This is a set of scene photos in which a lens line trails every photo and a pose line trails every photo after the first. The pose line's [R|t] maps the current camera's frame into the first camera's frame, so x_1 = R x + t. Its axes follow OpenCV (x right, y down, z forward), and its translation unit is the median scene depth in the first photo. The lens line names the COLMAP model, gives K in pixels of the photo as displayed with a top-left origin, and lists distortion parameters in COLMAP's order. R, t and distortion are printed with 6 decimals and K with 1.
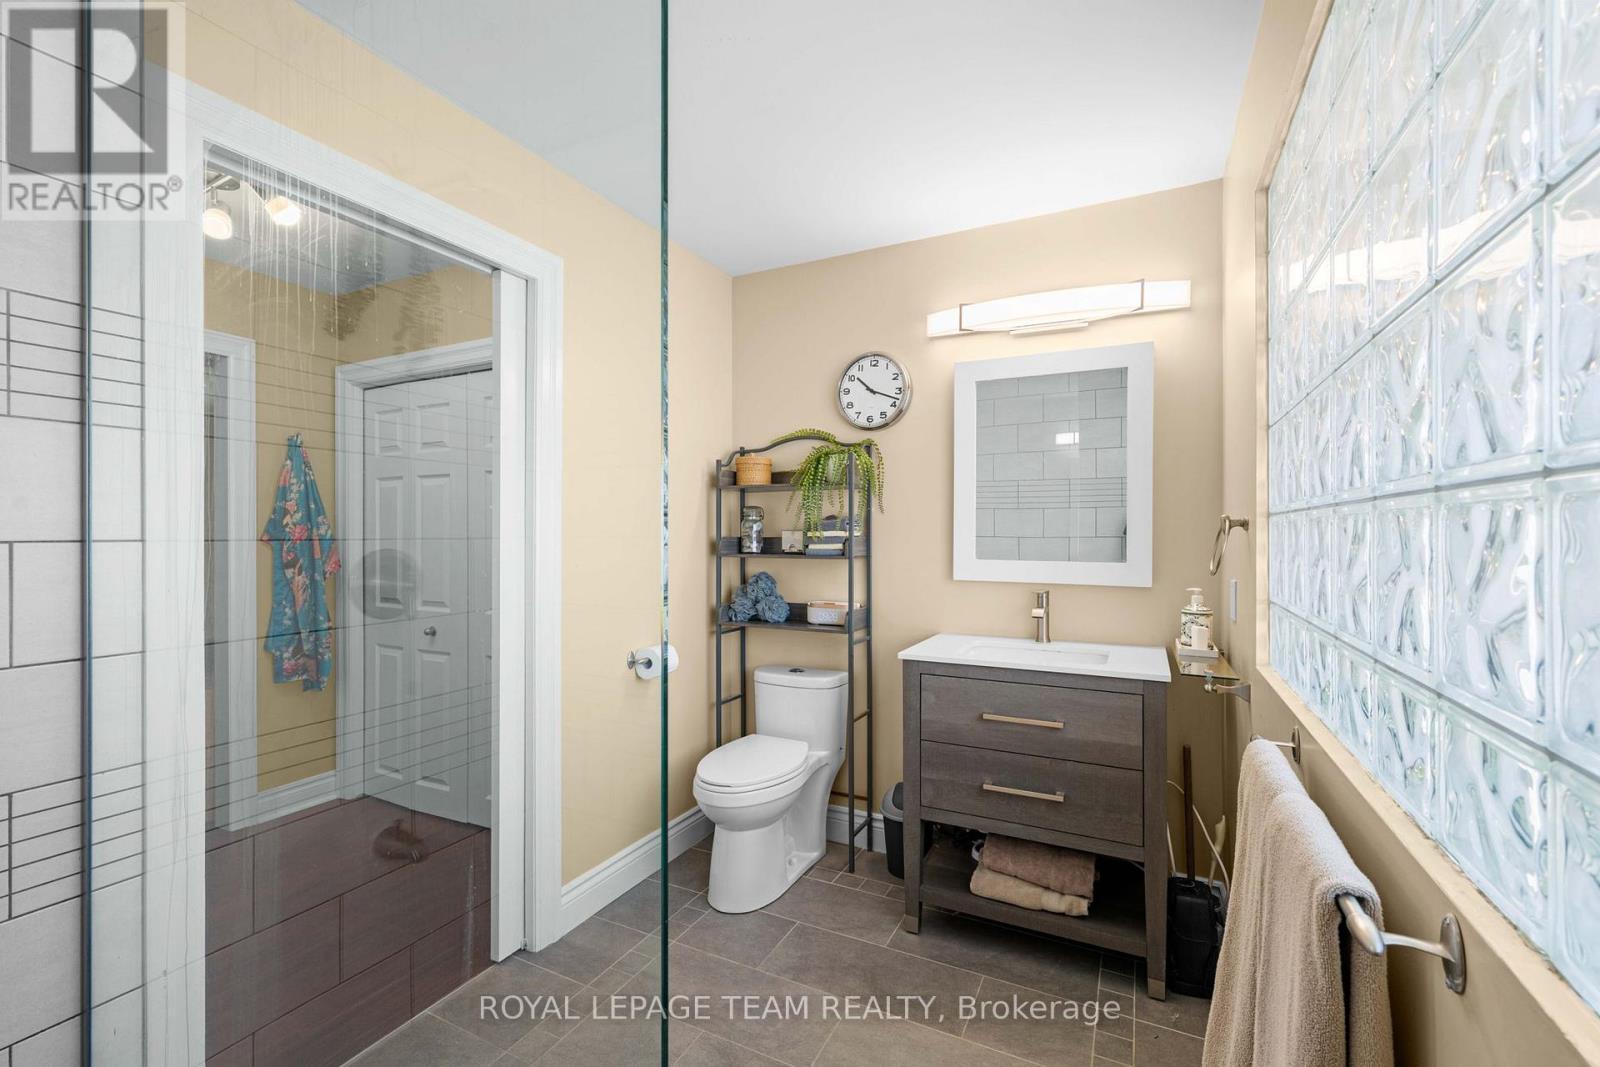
lens RADIAL K [[648.0, 0, 800.3], [0, 648.0, 530.9], [0, 0, 1]] dist [-0.001954, -0.000236]
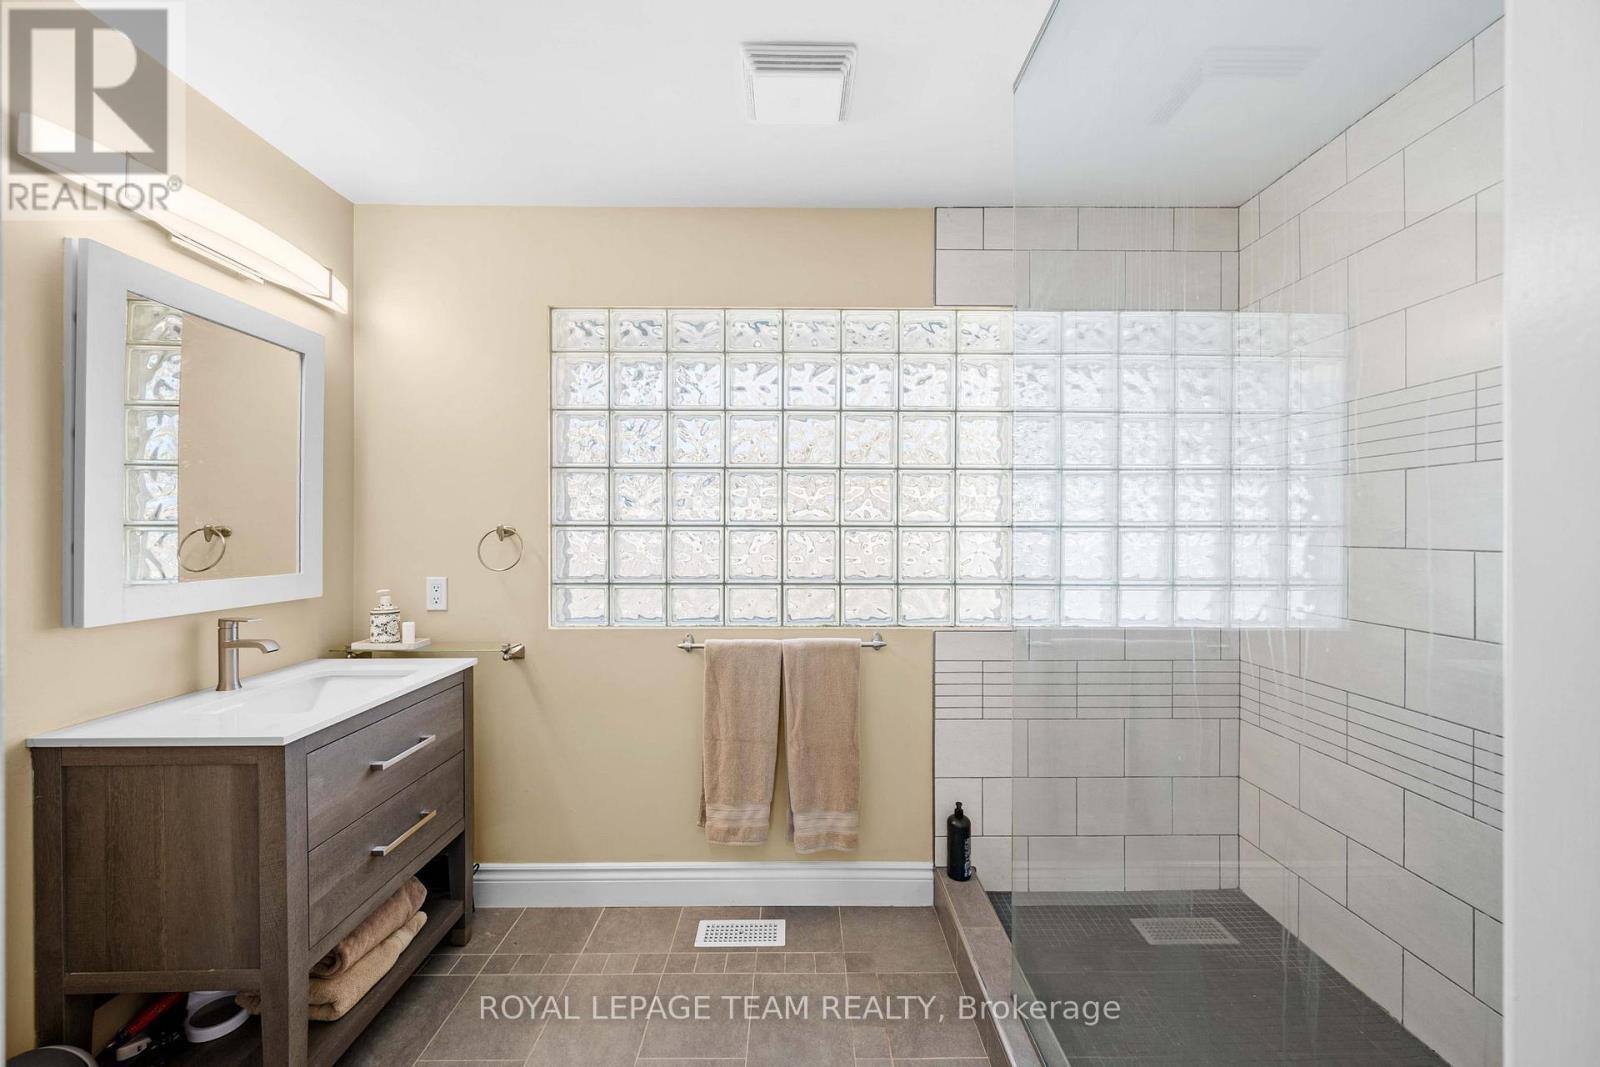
lens RADIAL K [[648.0, 0, 801.2], [0, 648.0, 535.1], [0, 0, 1]] dist [-0.001954, -0.000236]
pose [[-0.473696, 0.002707, 0.880684, -0.641622], [0.000992, 0.999996, -0.002540, -0.000007], [-0.880688, -0.000329, -0.473697, 0.873320]]
